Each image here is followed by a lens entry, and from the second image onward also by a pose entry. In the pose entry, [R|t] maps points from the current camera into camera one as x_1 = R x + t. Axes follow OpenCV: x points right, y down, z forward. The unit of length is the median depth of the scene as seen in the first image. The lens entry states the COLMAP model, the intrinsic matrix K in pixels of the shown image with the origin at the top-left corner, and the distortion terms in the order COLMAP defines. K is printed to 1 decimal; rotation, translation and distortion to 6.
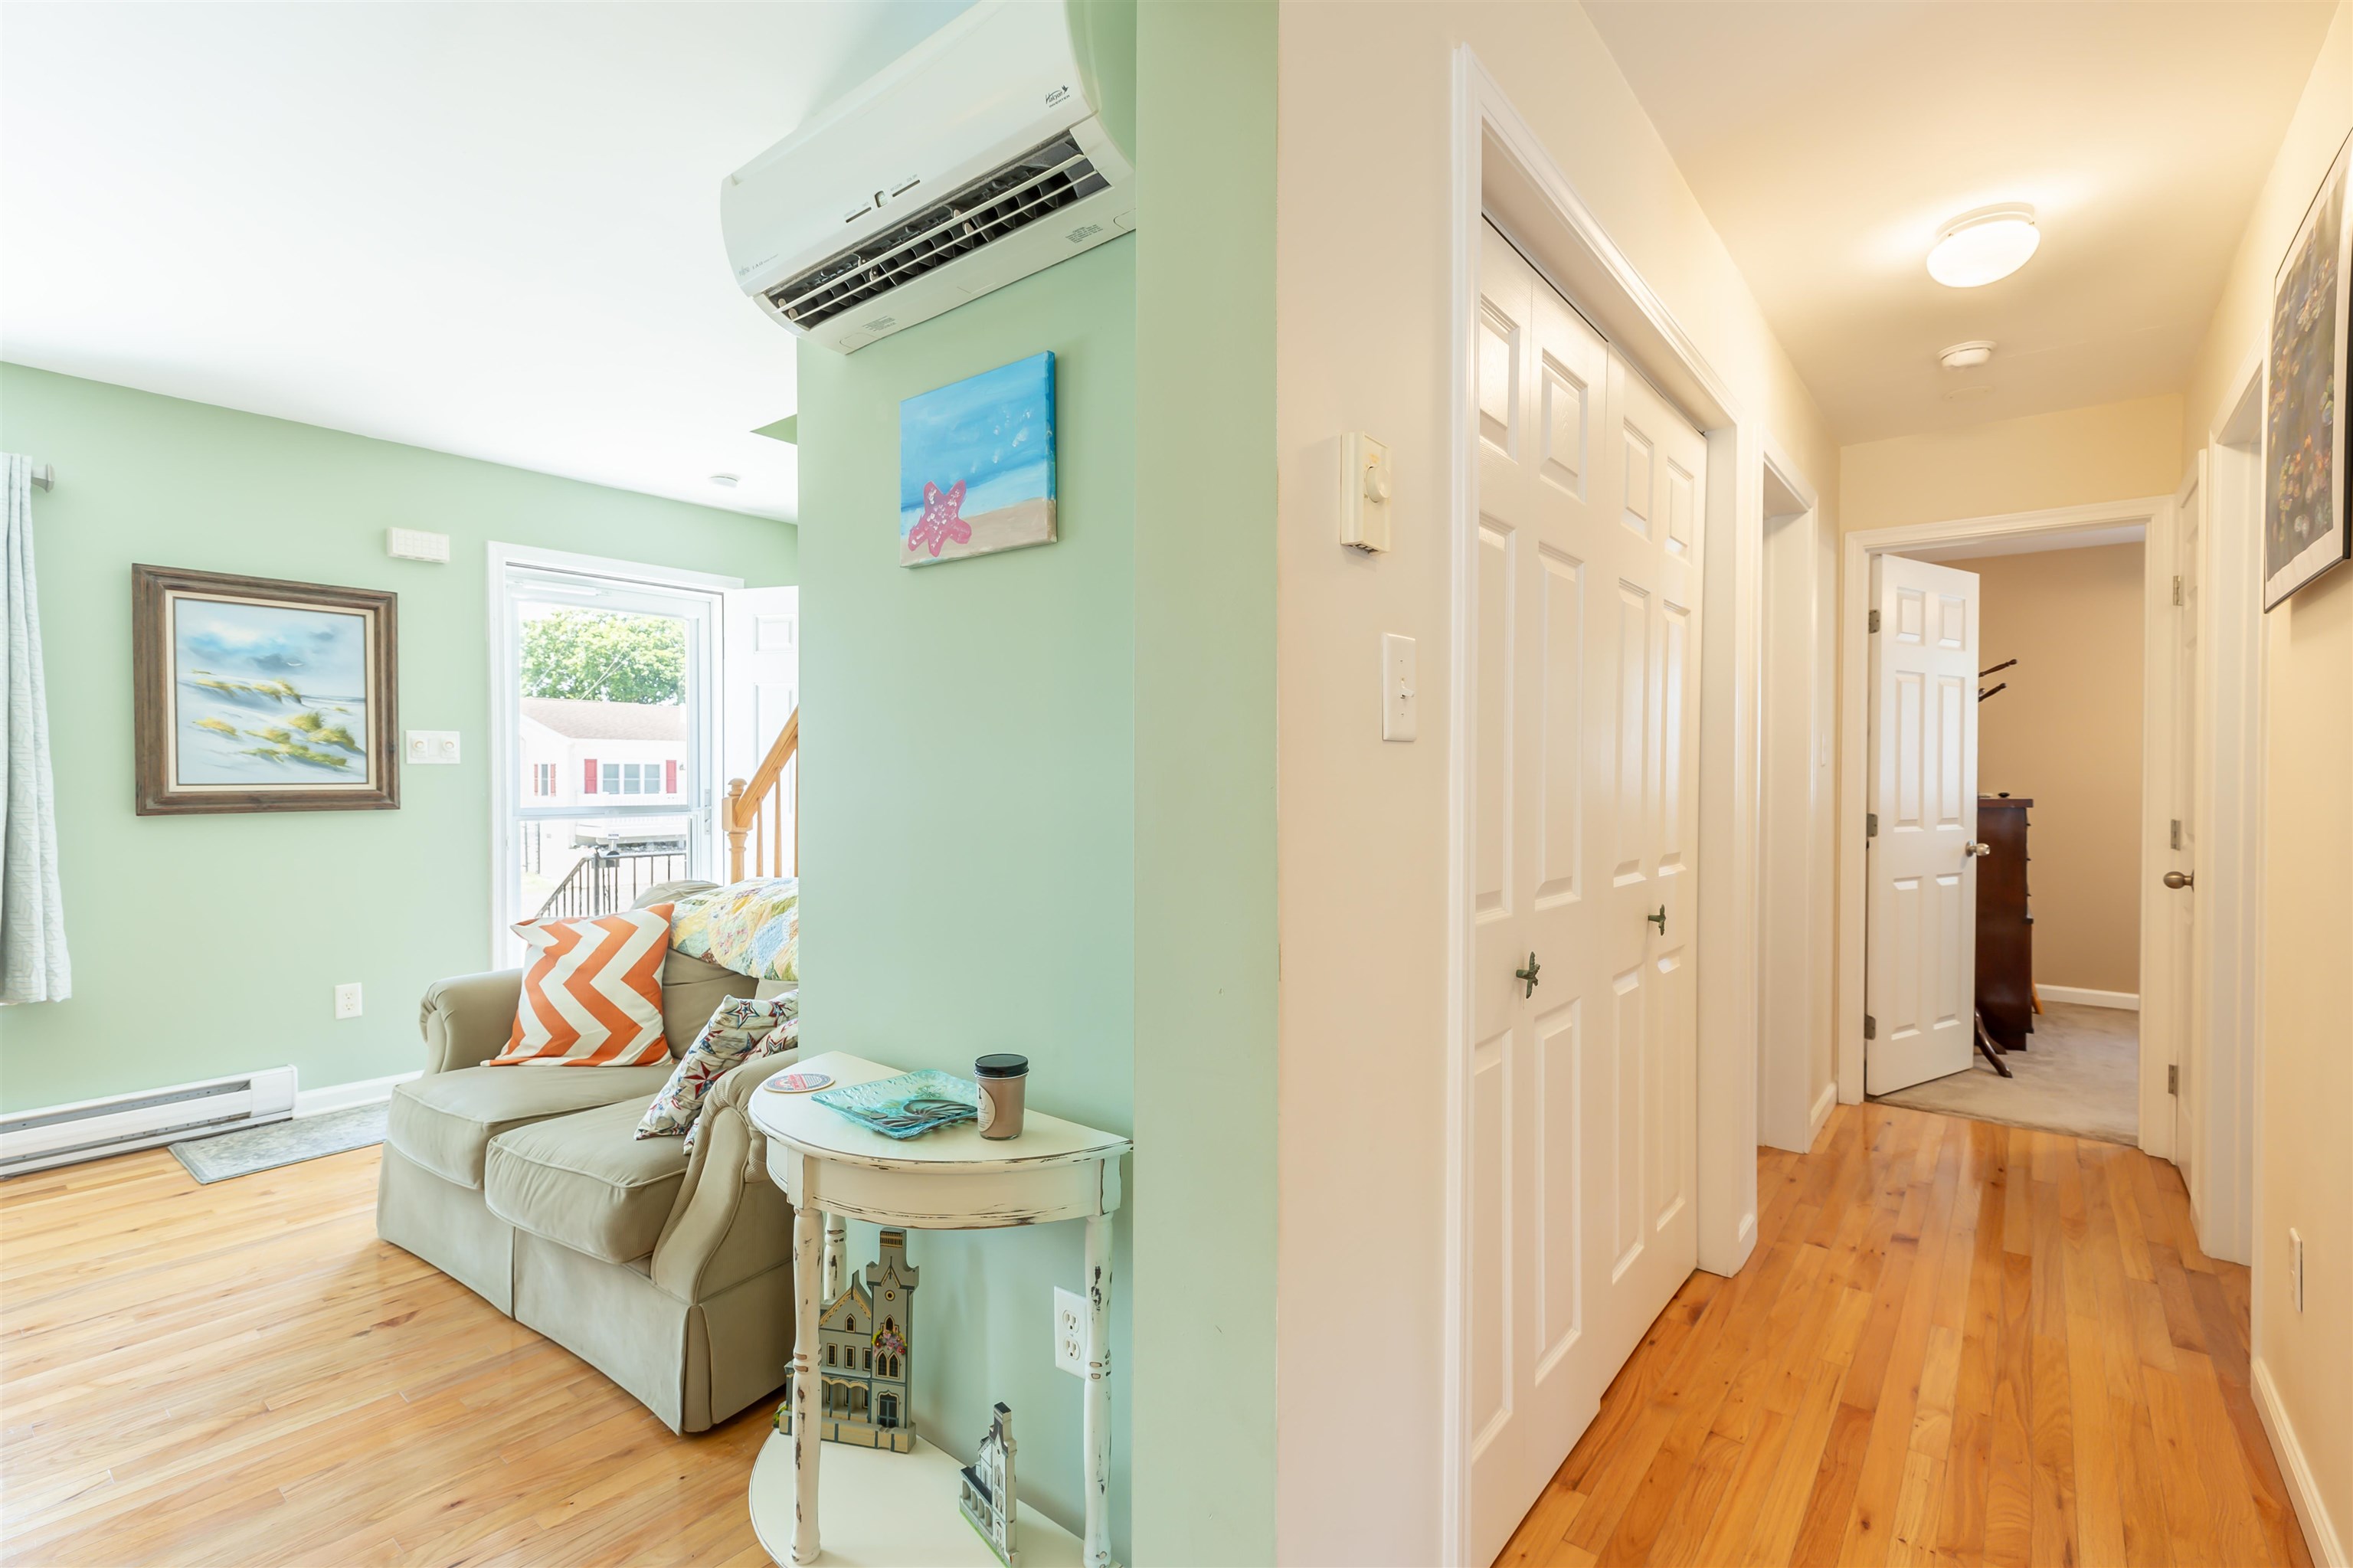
lens RADIAL K [[1058.1, 0, 1181.7], [0, 1058.1, 783.1], [0, 0, 1]] dist [-0.003129, 0.000176]
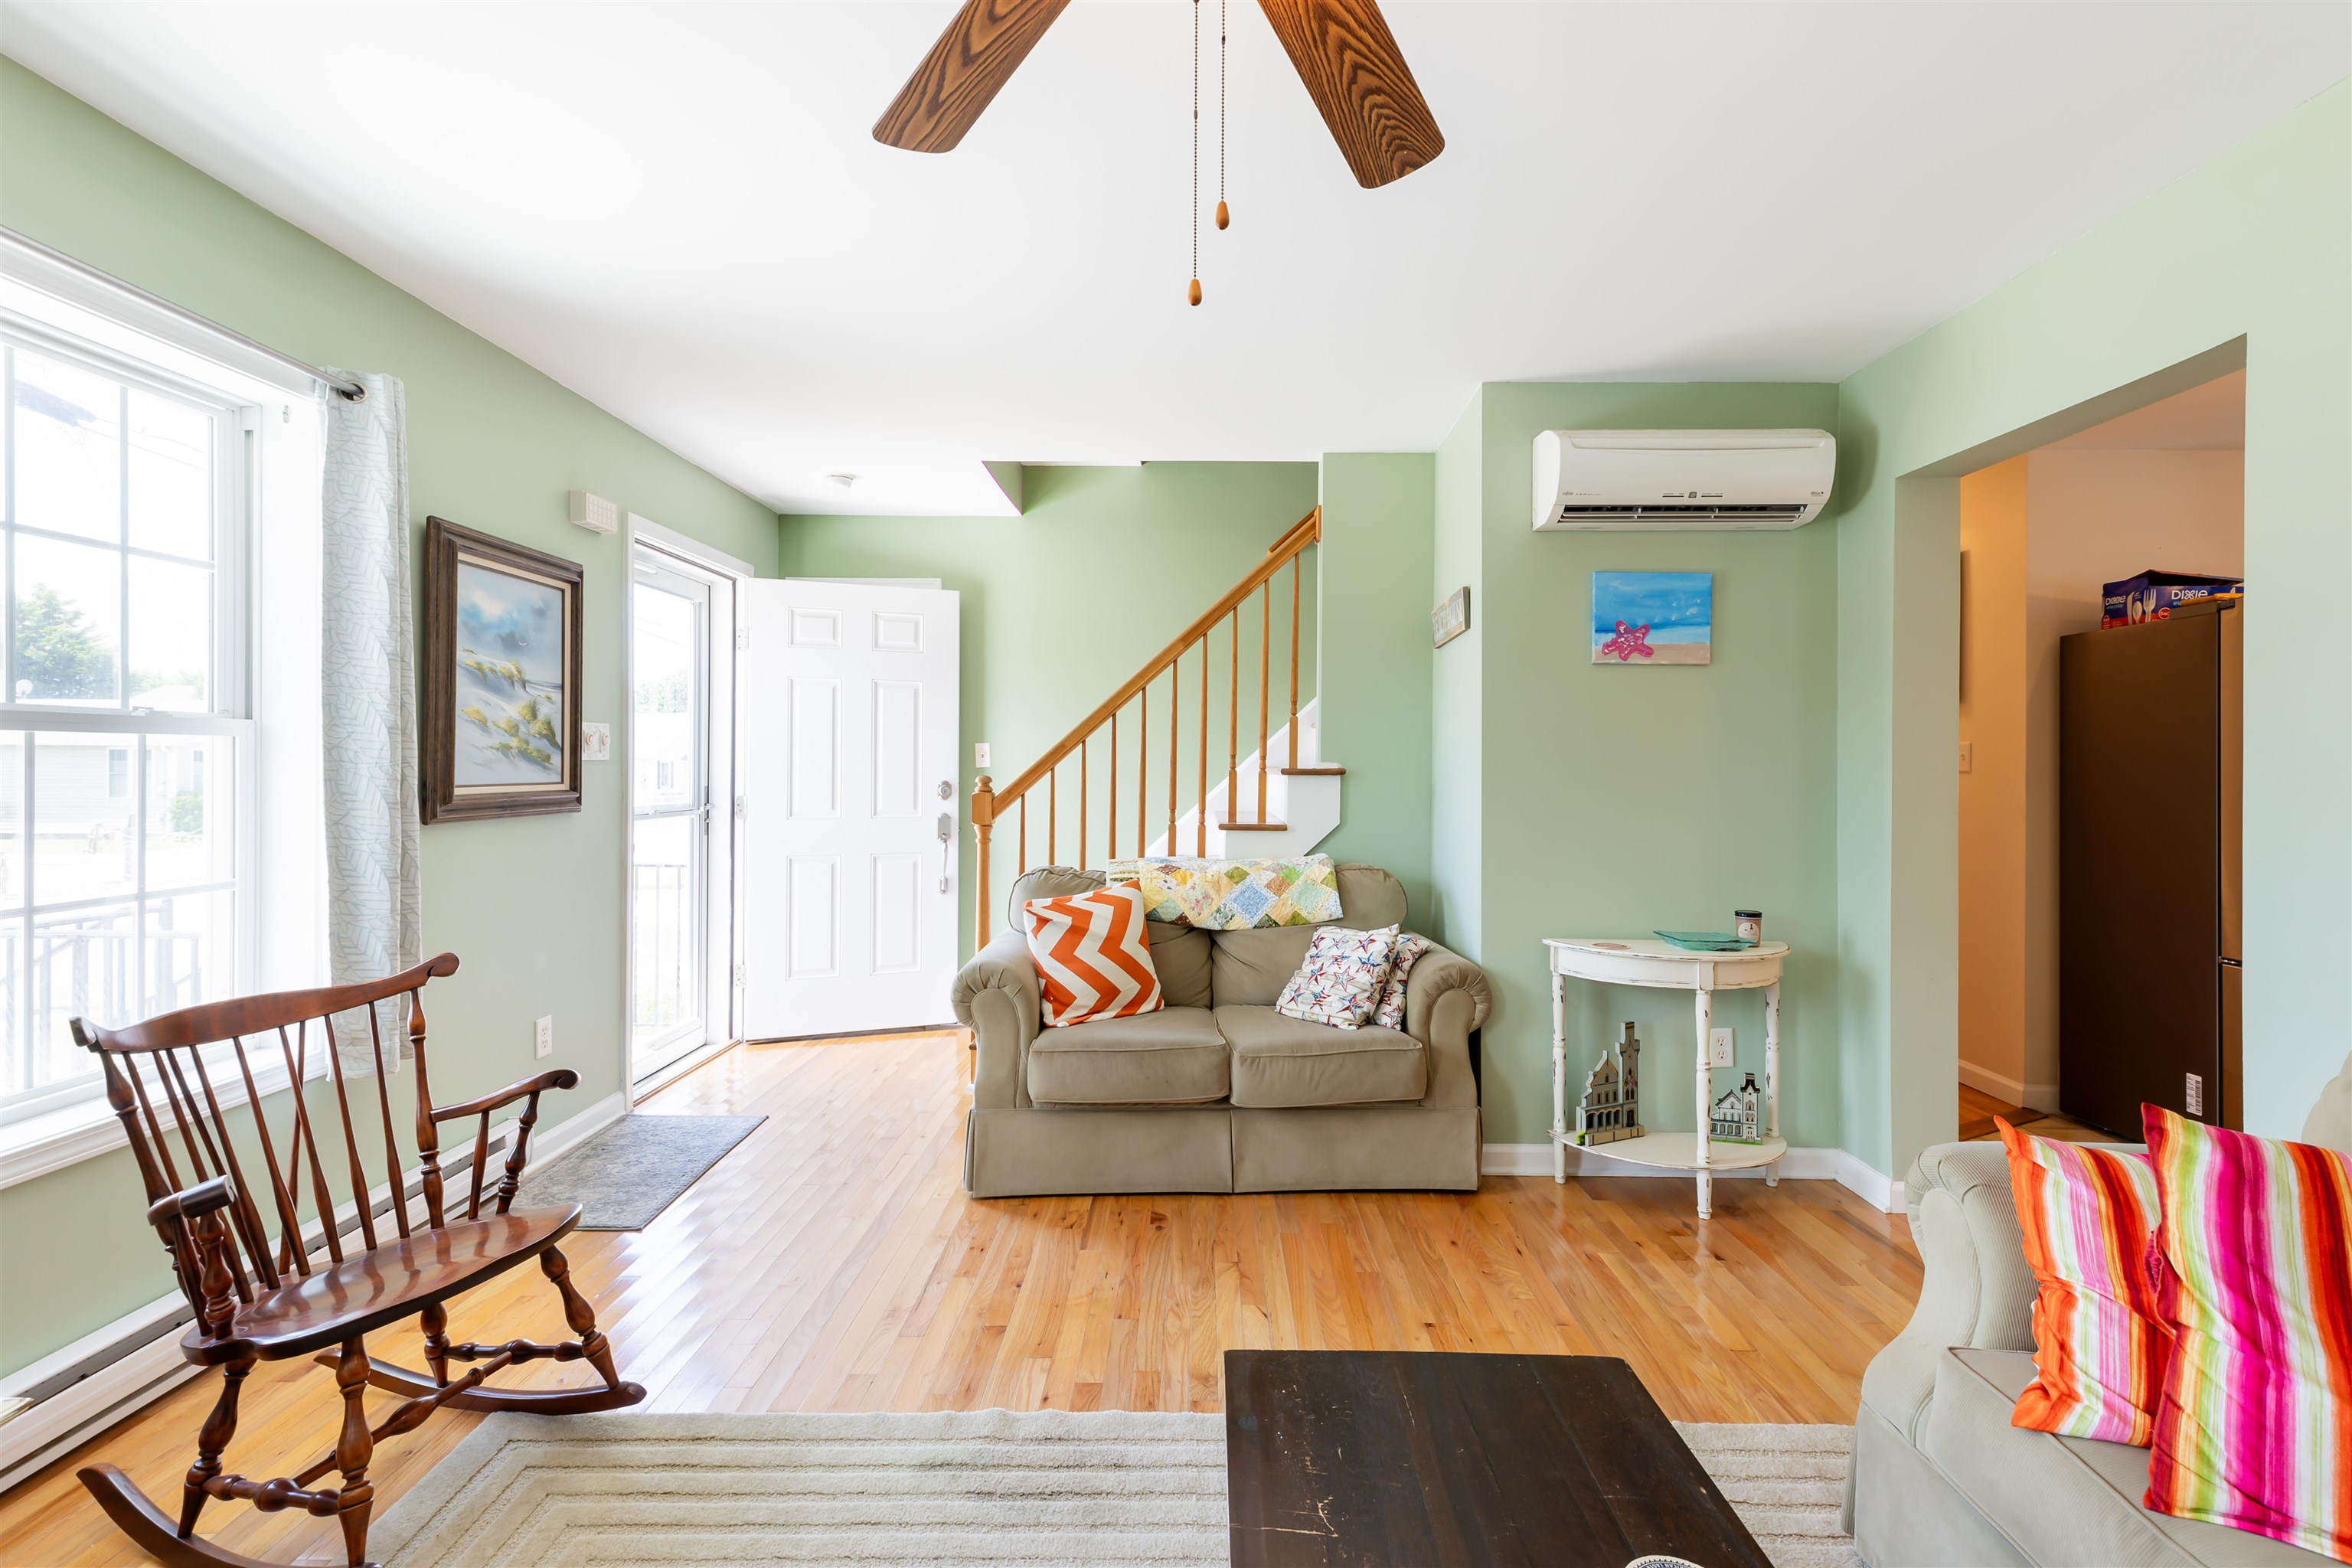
lens RADIAL K [[1057.6, 0, 1180.1], [0, 1057.6, 773.6], [0, 0, 1]] dist [-0.003129, 0.000176]
pose [[0.792158, -0.002017, 0.610313, -0.975155], [-0.000189, 0.999994, 0.003550, -0.011226], [-0.610316, -0.002927, 0.792152, 0.001491]]
